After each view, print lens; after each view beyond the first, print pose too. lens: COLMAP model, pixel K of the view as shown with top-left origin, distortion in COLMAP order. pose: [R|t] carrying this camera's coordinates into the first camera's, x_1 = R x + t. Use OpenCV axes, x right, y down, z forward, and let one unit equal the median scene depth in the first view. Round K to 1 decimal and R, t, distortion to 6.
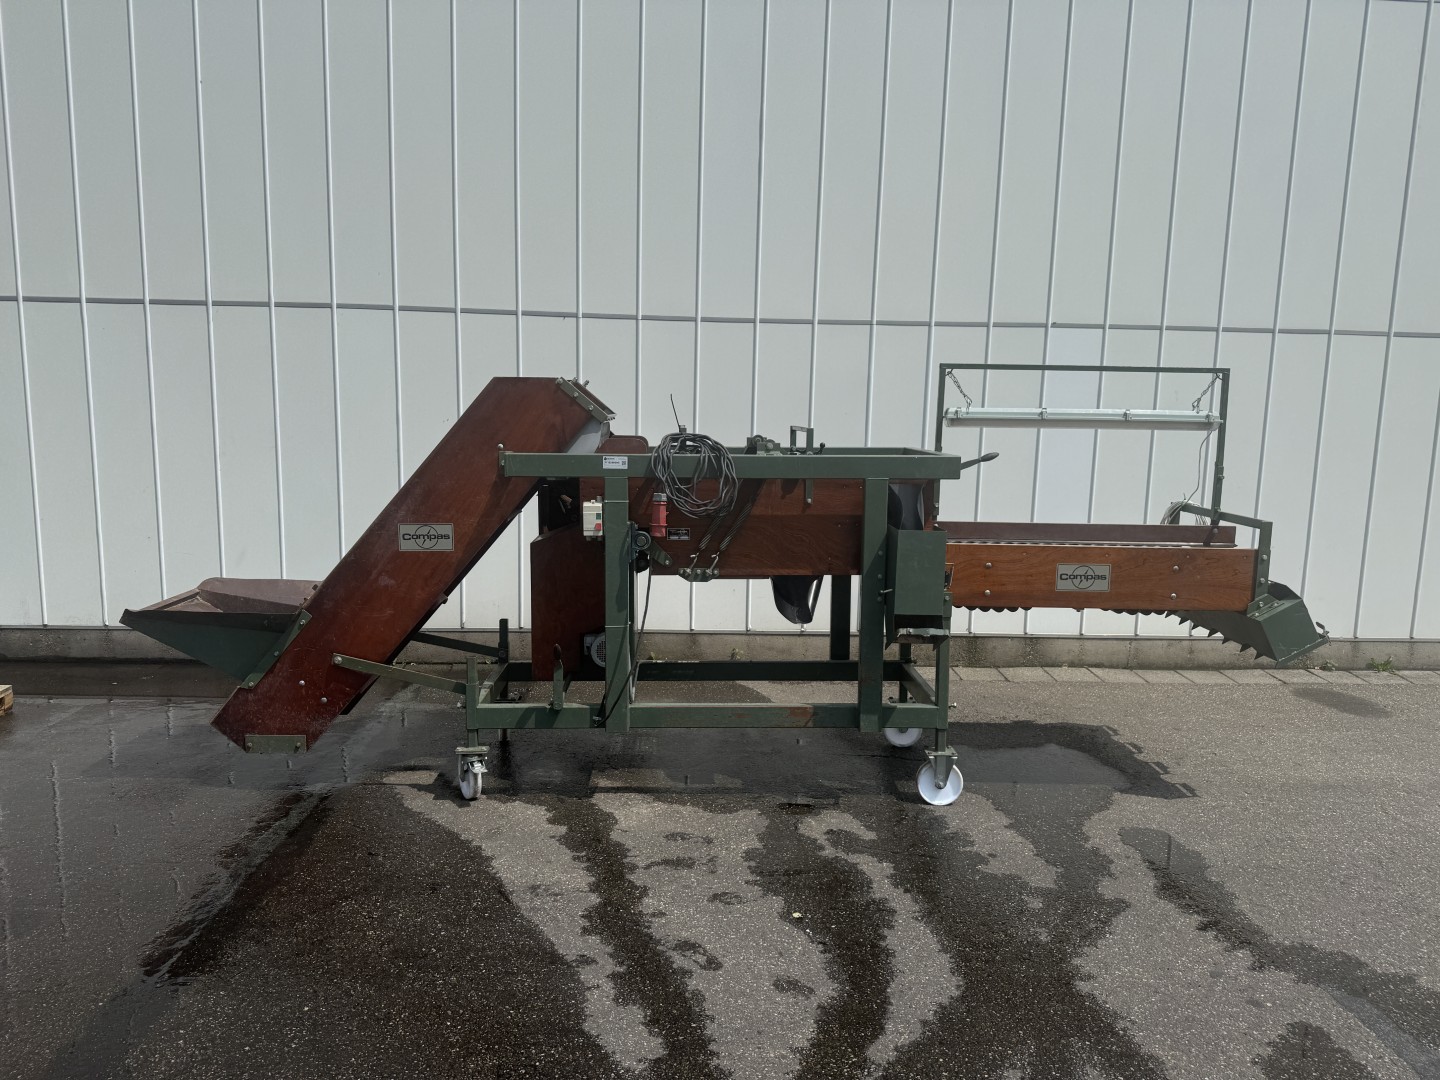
lens RADIAL K [[987.3, 0, 725.9], [0, 987.3, 548.5], [0, 0, 1]] dist [0.184130, -0.363018]
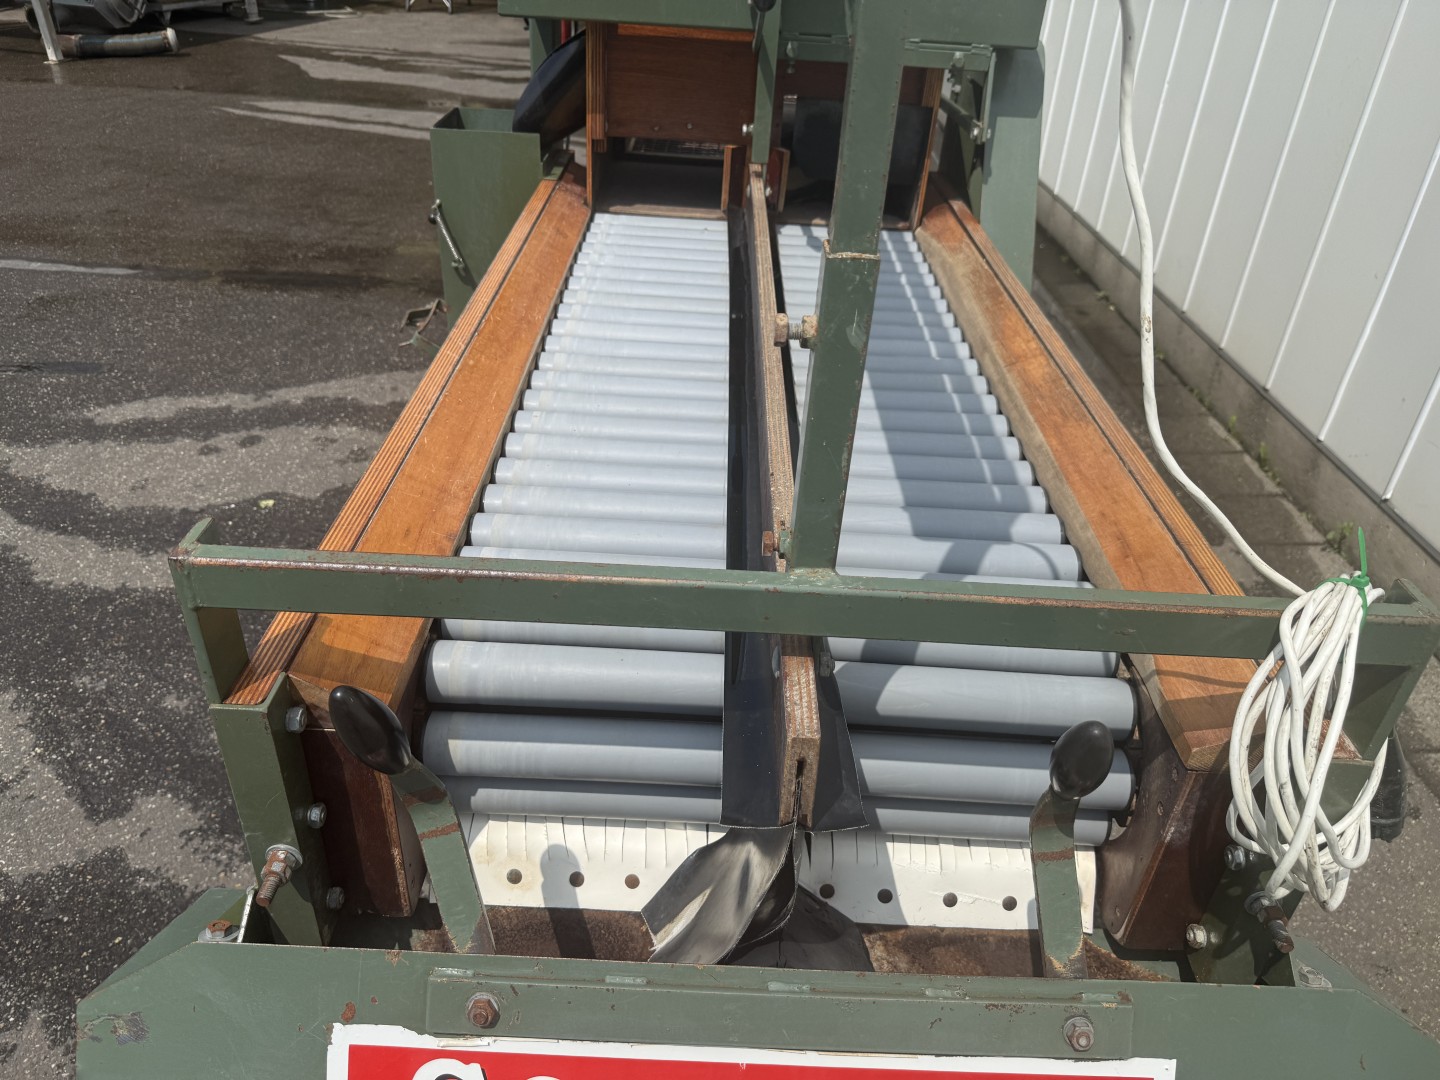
lens RADIAL K [[1032.7, 0, 717.6], [0, 1032.7, 534.6], [0, 0, 1]] dist [-0.006436, -0.021511]
pose [[-0.048025, 0.519547, -0.853091, 0.654544], [-0.198915, 0.831995, 0.517897, -0.121121], [0.978839, 0.194565, 0.063389, 1.051398]]
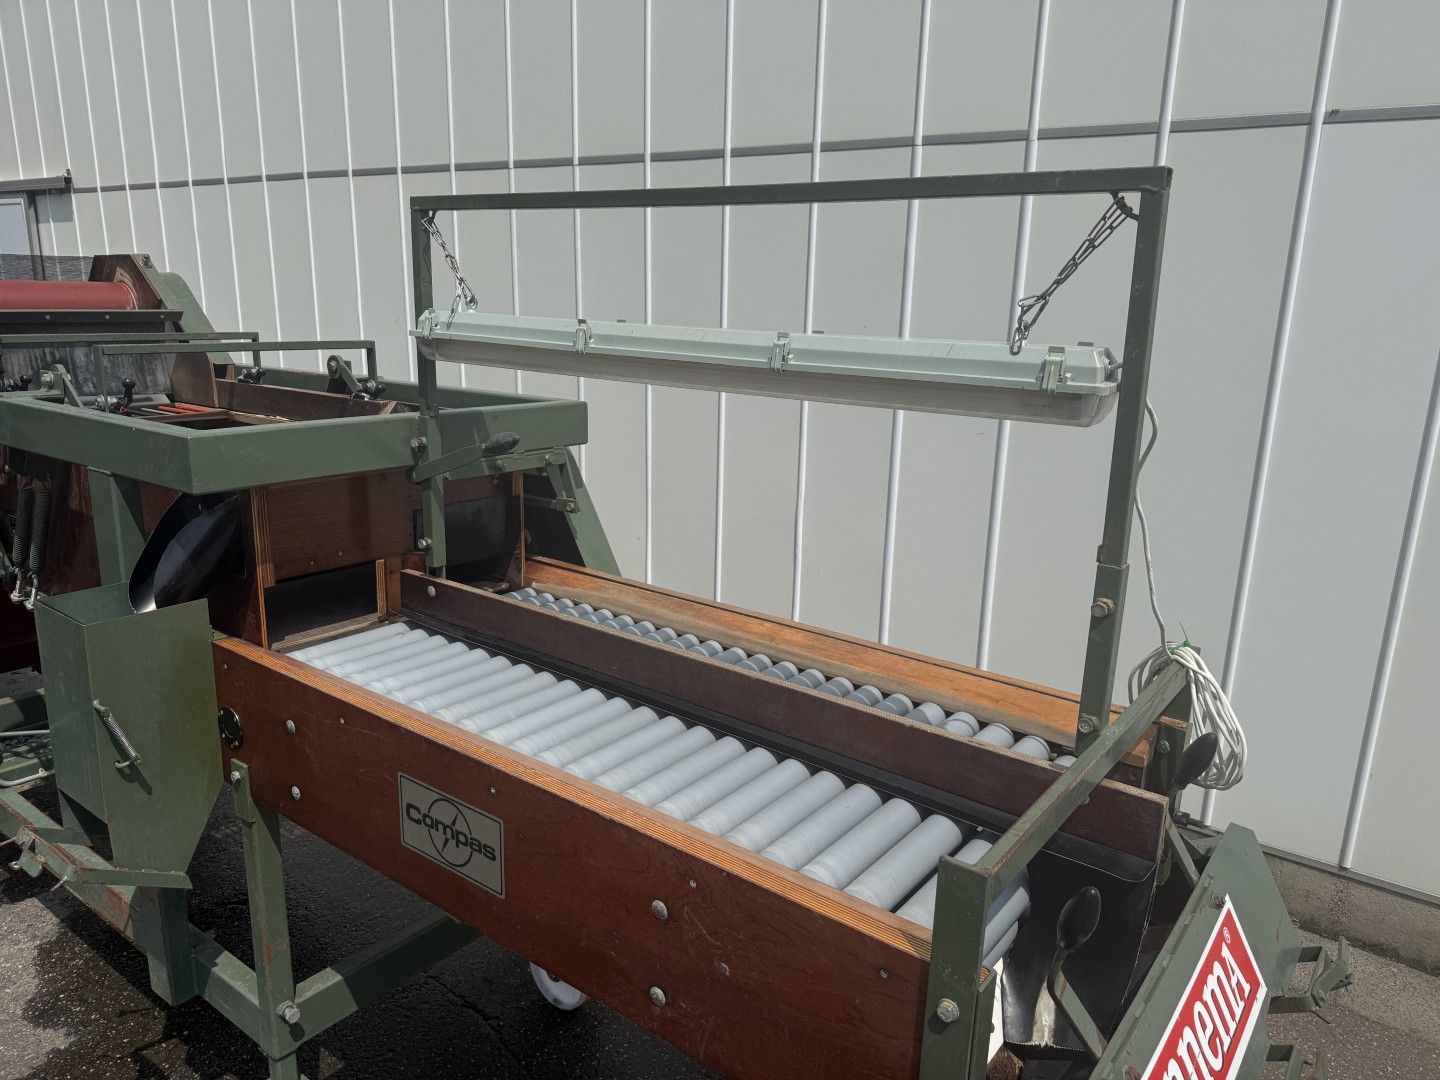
lens RADIAL K [[1017.7, 0, 720.0], [0, 1017.7, 540.0], [0, 0, 1]] dist [0.021507, -0.029800]
pose [[0.774754, 0.153526, -0.613340, 0.610767], [-0.103715, 0.987791, 0.116245, -0.114594], [0.623698, -0.026449, 0.781218, 0.783018]]
